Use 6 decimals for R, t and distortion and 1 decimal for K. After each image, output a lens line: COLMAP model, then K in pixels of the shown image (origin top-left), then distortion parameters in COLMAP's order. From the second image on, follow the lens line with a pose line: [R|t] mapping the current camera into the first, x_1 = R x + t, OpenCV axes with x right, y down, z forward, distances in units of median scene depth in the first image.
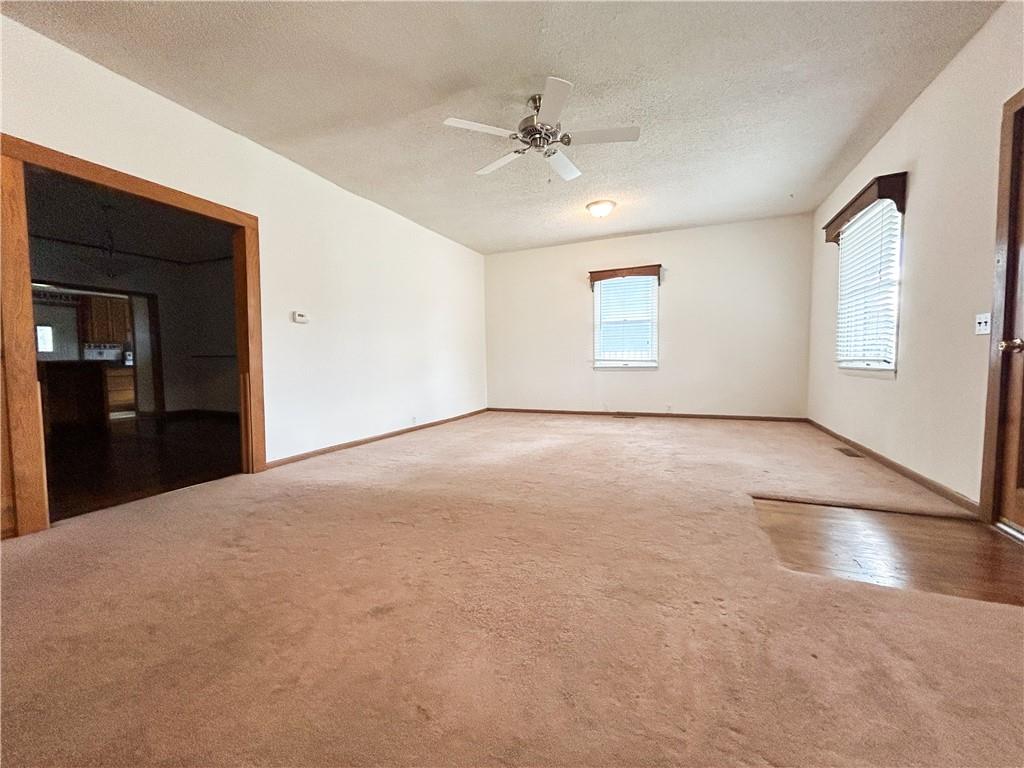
lens RADIAL K [[410.6, 0, 515.3], [0, 410.6, 385.2], [0, 0, 1]] dist [0.001712, -0.000596]
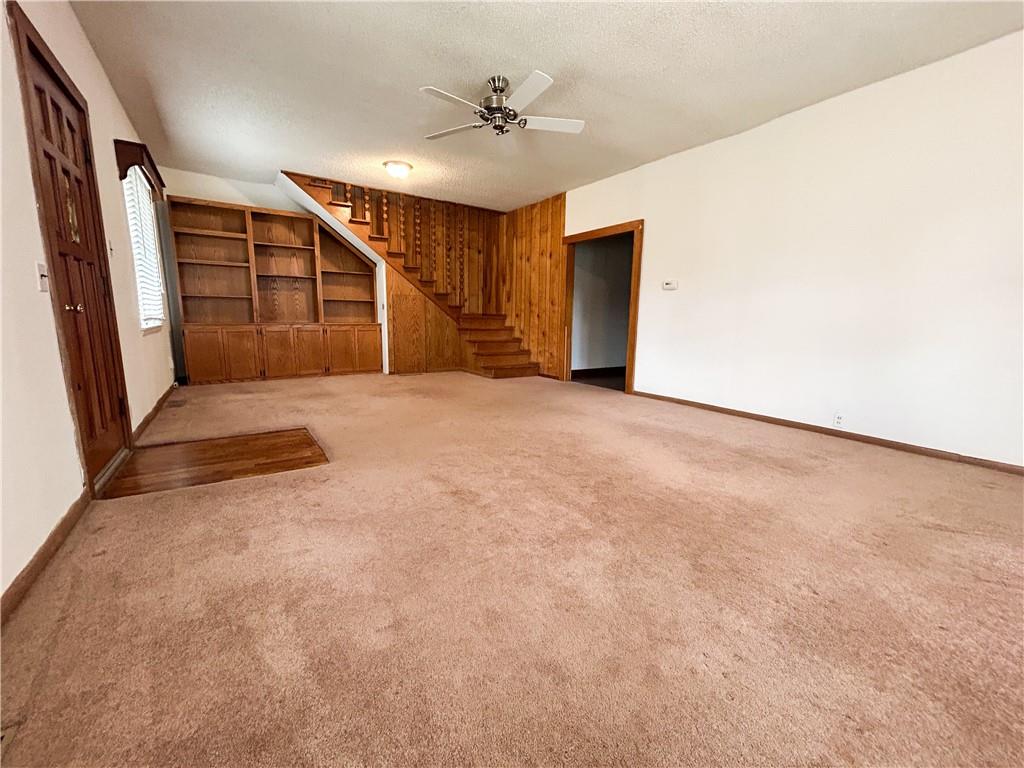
lens RADIAL K [[410.6, 0, 508.2], [0, 410.6, 386.0], [0, 0, 1]] dist [0.001712, -0.000596]
pose [[-0.542790, 0.145314, -0.827202, 0.877507], [-0.059275, 0.975834, 0.210319, -0.112348], [0.837774, 0.163191, -0.521060, 1.413342]]
